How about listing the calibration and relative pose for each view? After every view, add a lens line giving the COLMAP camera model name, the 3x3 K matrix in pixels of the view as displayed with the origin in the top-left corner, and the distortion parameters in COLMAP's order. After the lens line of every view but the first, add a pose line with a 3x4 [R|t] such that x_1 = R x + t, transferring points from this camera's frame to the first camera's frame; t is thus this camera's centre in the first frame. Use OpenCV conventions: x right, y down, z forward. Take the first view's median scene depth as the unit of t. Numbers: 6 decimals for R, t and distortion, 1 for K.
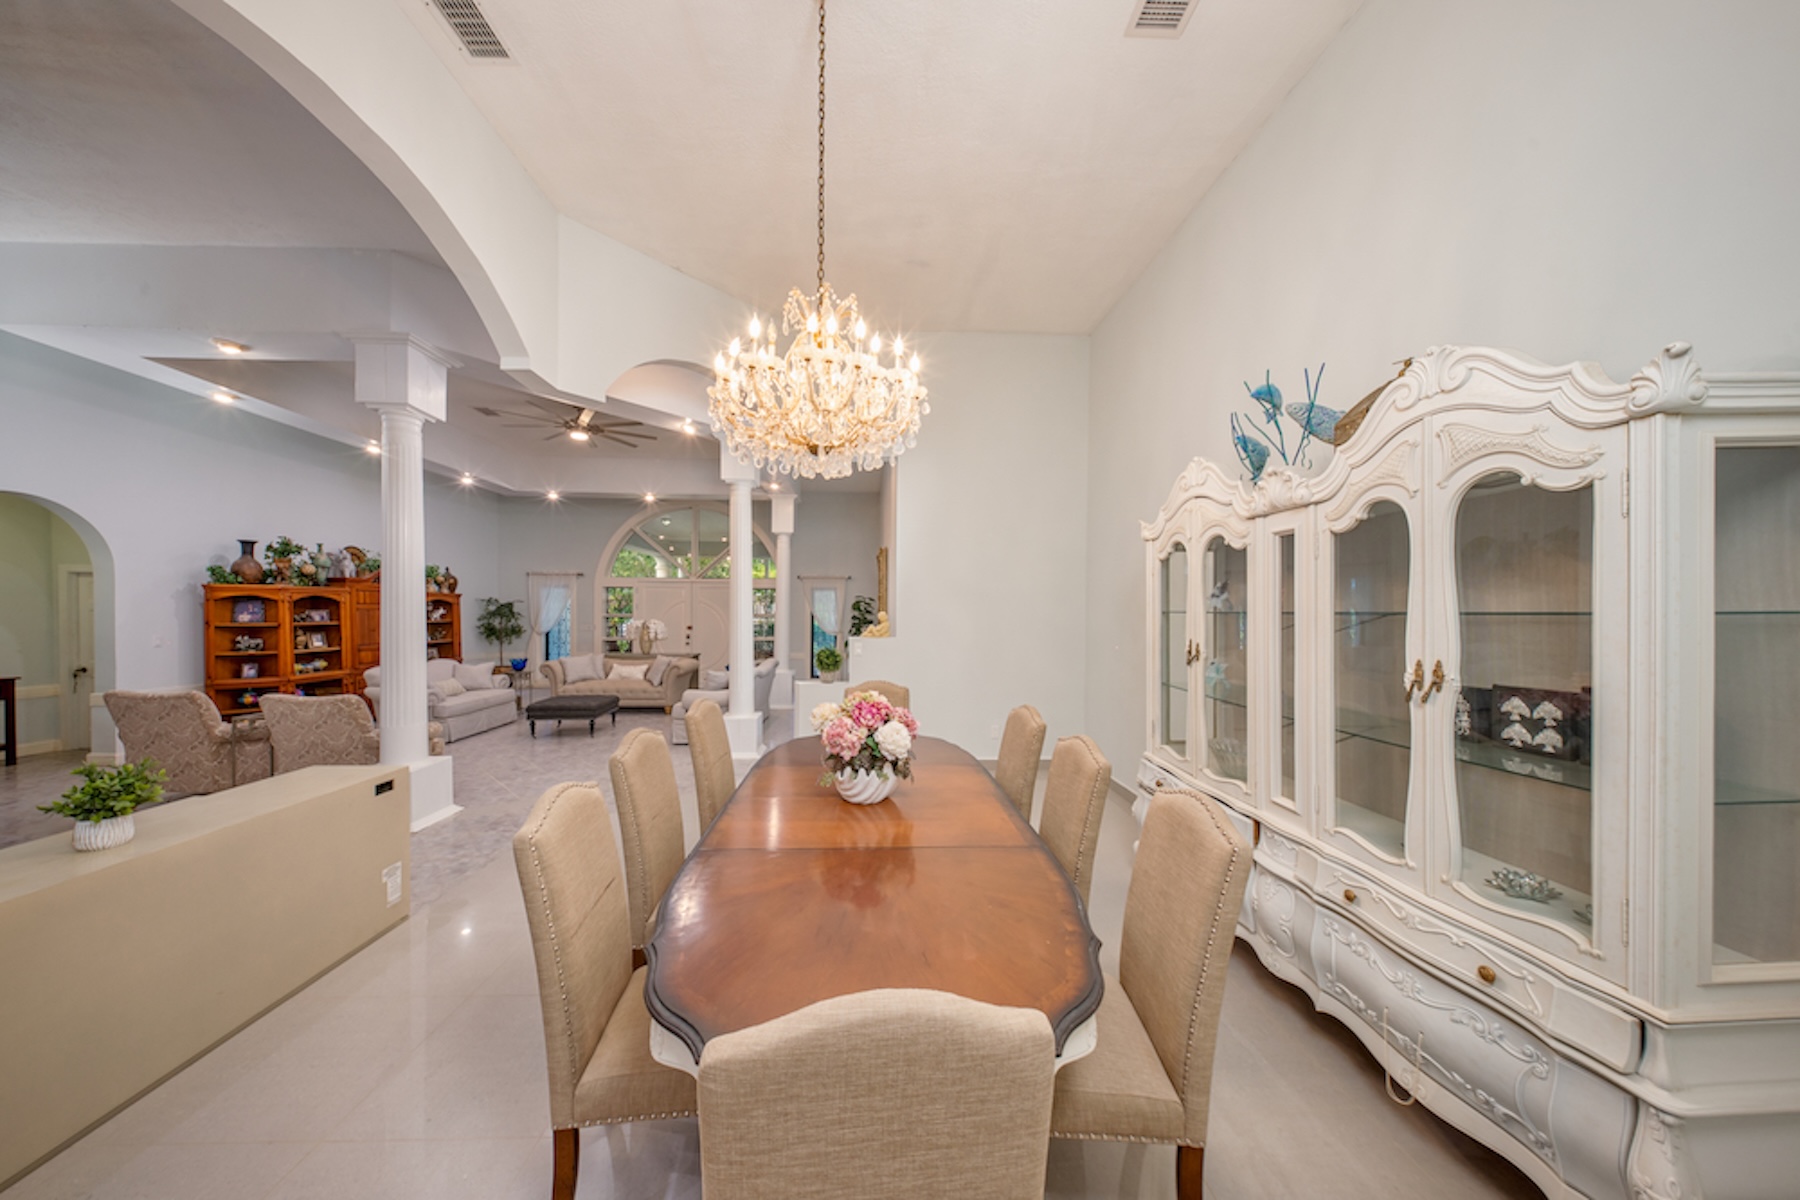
lens RADIAL K [[527.5, 0, 936.8], [0, 527.5, 620.9], [0, 0, 1]] dist [-0.008550, -0.000074]
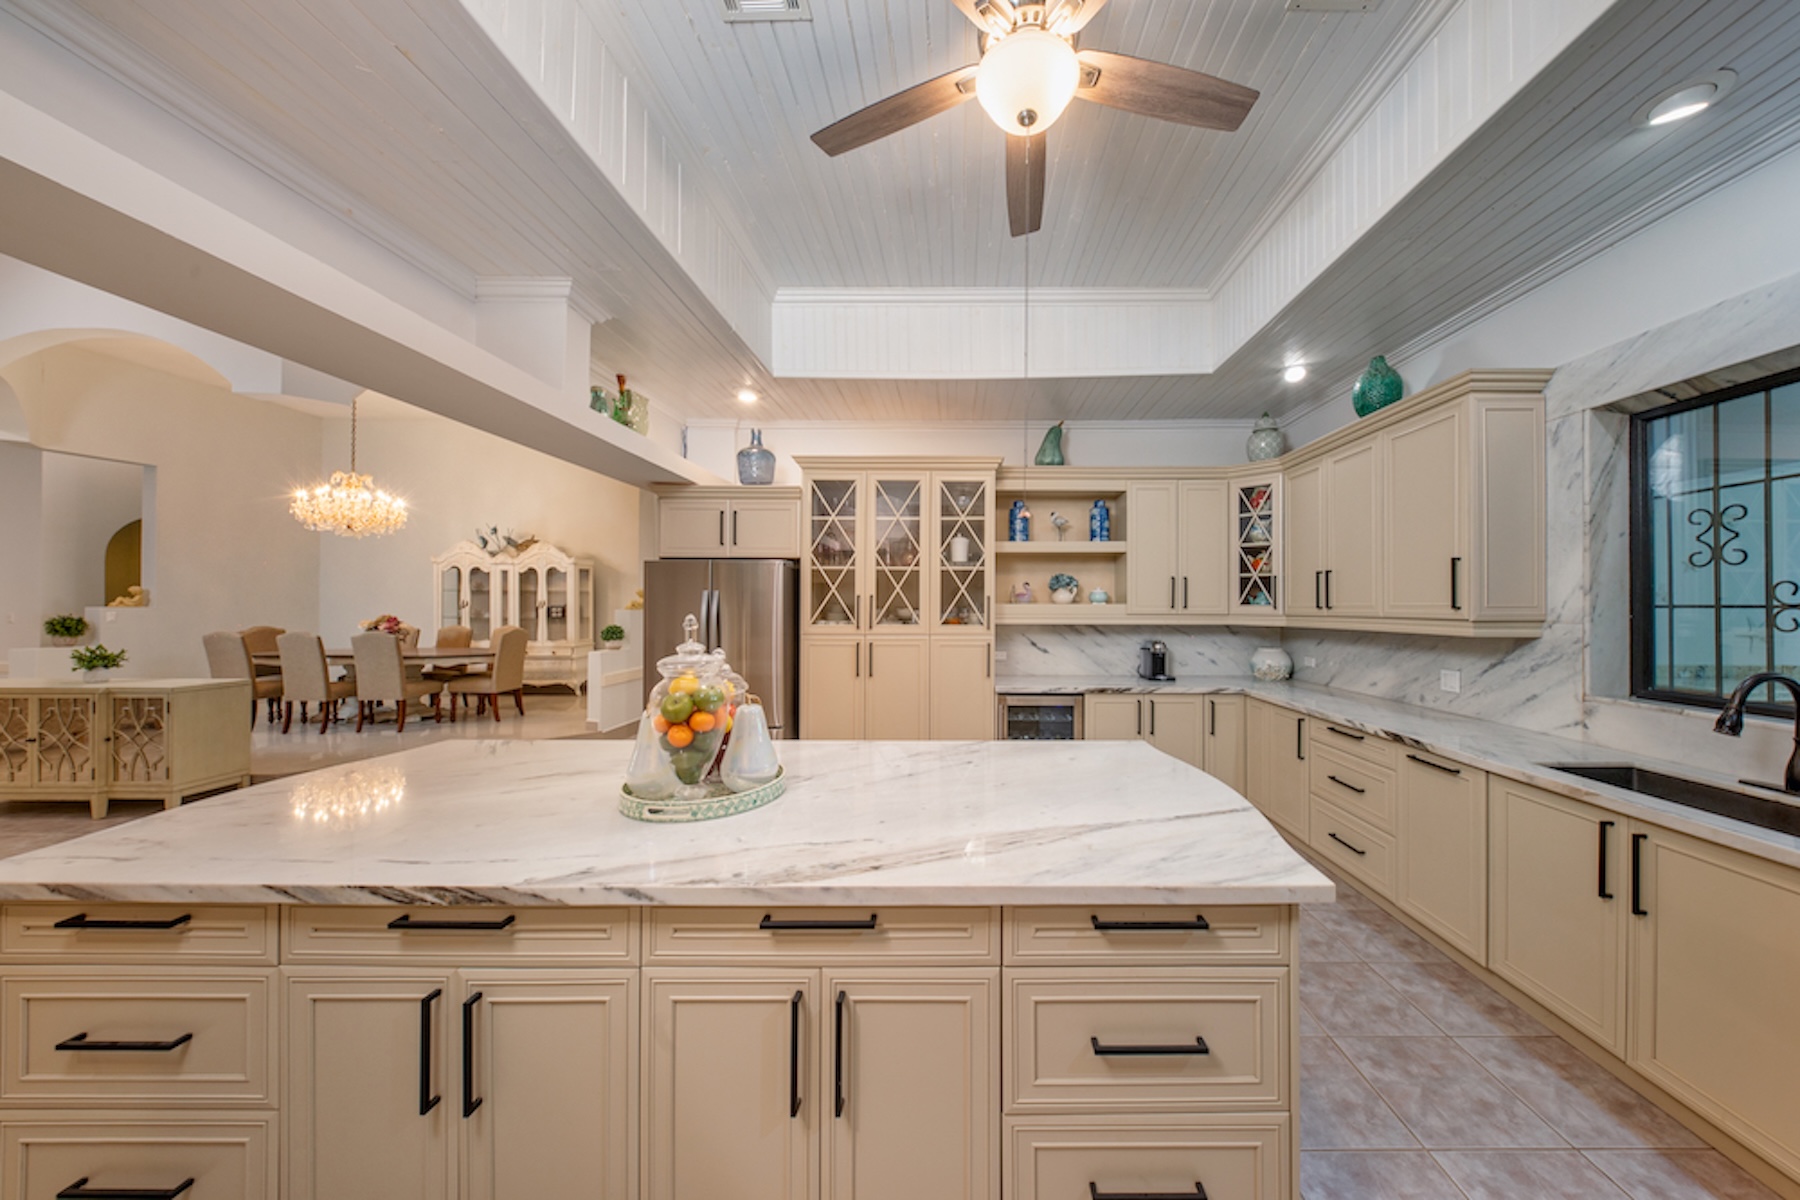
lens RADIAL K [[527.5, 0, 906.9], [0, 527.5, 606.1], [0, 0, 1]] dist [-0.008550, -0.000074]
pose [[0.064239, -0.003030, 0.997930, -2.952510], [0.011123, 0.999935, 0.002320, 0.115688], [-0.997873, 0.010951, 0.064269, -2.159735]]
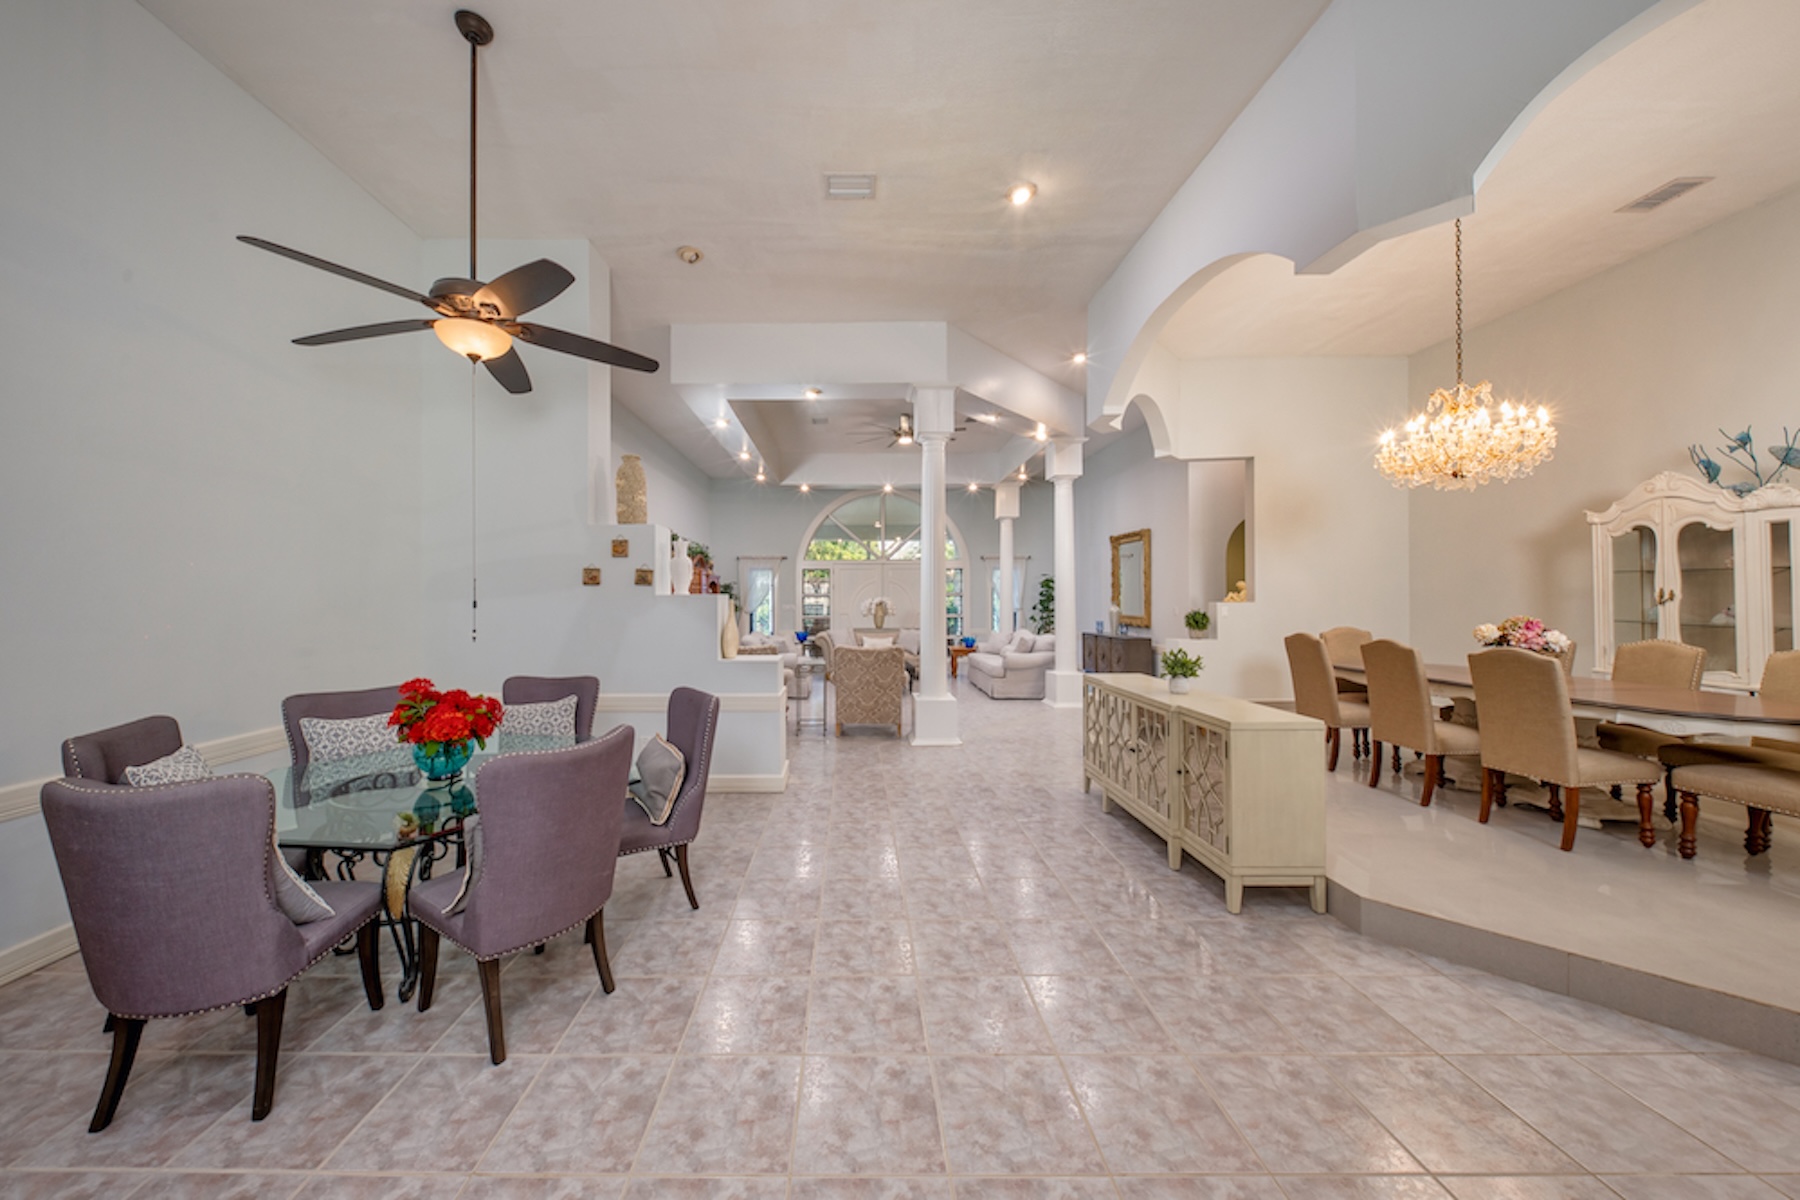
lens RADIAL K [[583.8, 0, 884.7], [0, 583.8, 591.7], [0, 0, 1]] dist [-0.002923, -0.000433]
pose [[0.998134, -0.006095, -0.060752, -2.156101], [0.004312, 0.999557, -0.029433, 0.107176], [0.060904, 0.029116, 0.997719, -1.069012]]
